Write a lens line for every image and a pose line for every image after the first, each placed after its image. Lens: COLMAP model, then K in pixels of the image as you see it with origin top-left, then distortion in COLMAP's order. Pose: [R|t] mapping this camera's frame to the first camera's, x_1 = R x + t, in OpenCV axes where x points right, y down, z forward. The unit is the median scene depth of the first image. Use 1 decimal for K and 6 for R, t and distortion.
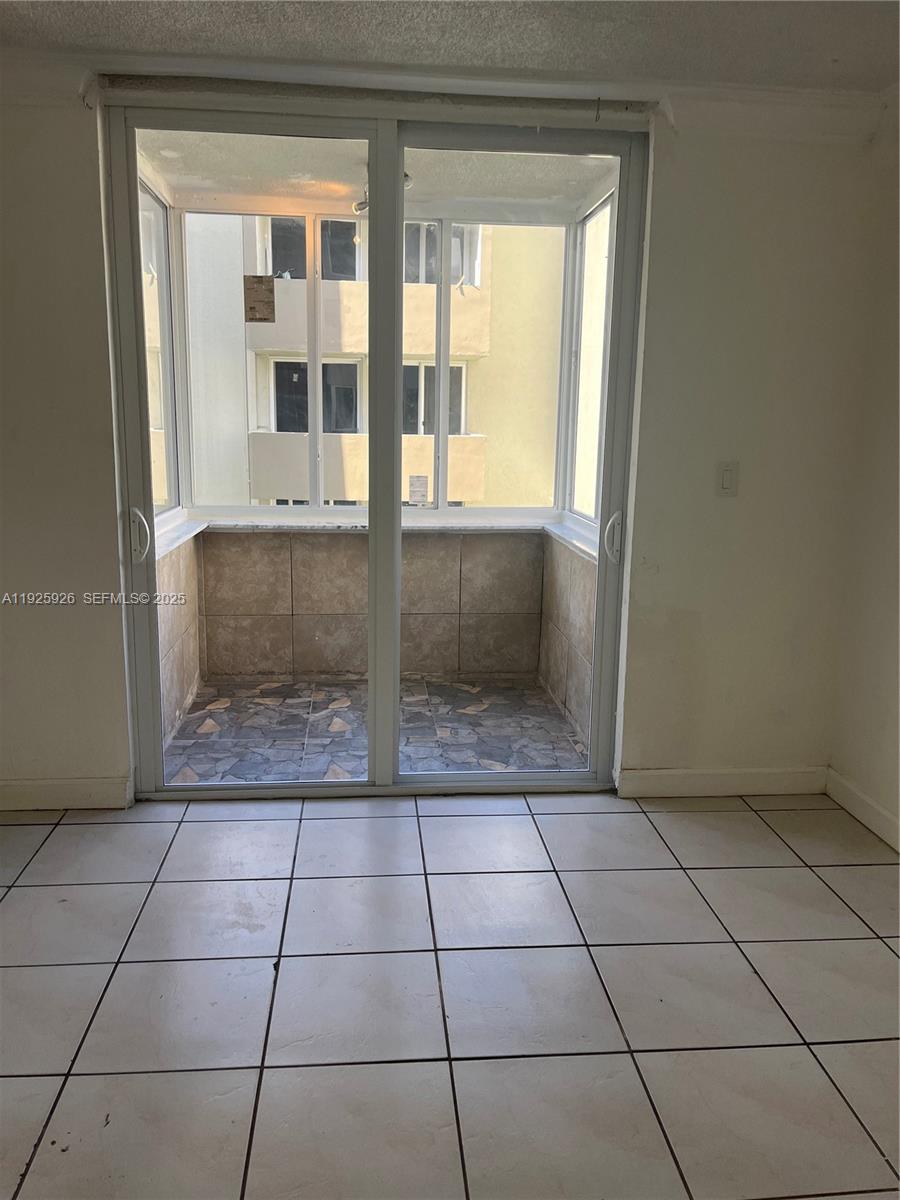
lens RADIAL K [[910.9, 0, 450.8], [0, 910.9, 614.2], [0, 0, 1]] dist [0.067170, -0.123644]
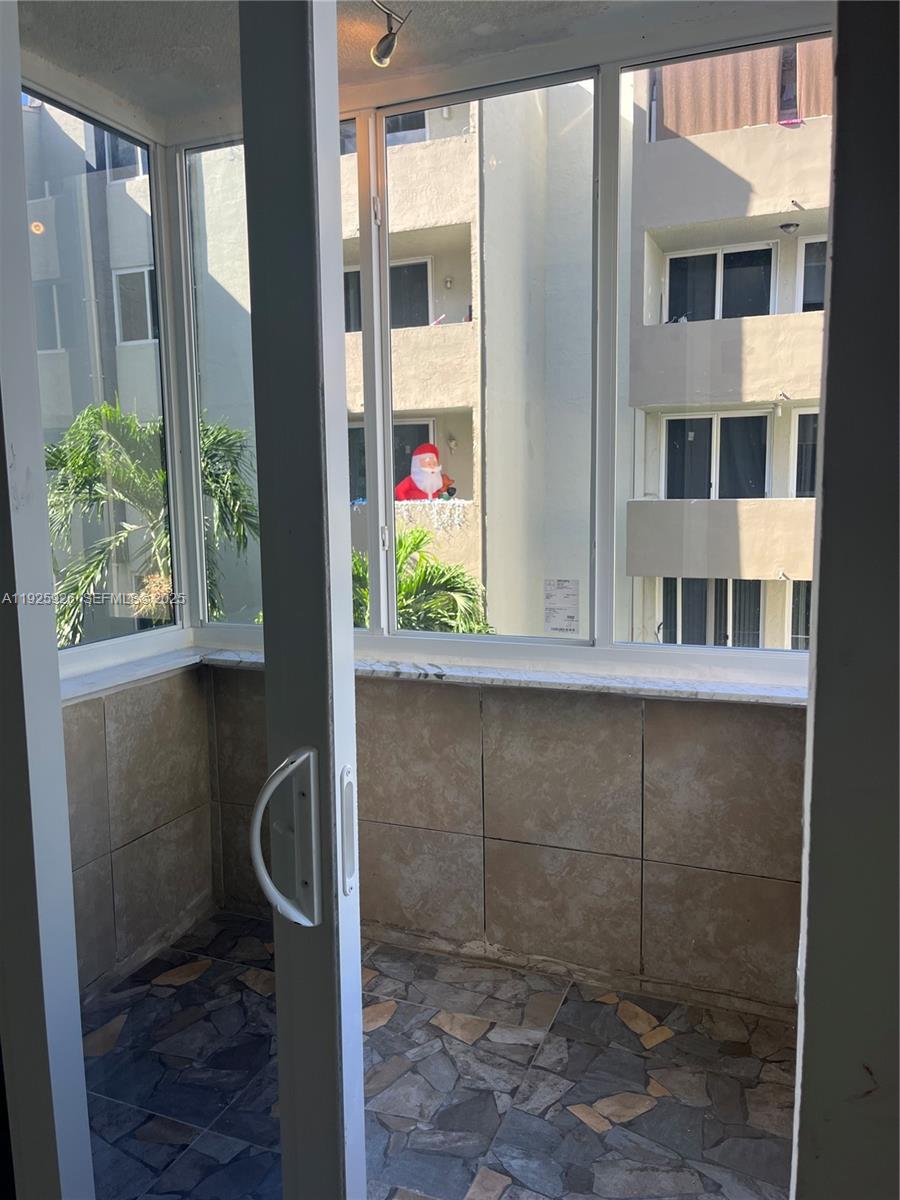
lens RADIAL K [[910.9, 0, 450.8], [0, 910.9, 614.2], [0, 0, 1]] dist [0.067170, -0.123644]
pose [[0.882422, 0.034704, -0.469177, 0.145949], [-0.068634, 0.996102, -0.055405, -0.097791], [0.465425, 0.081092, 0.881365, 0.516445]]
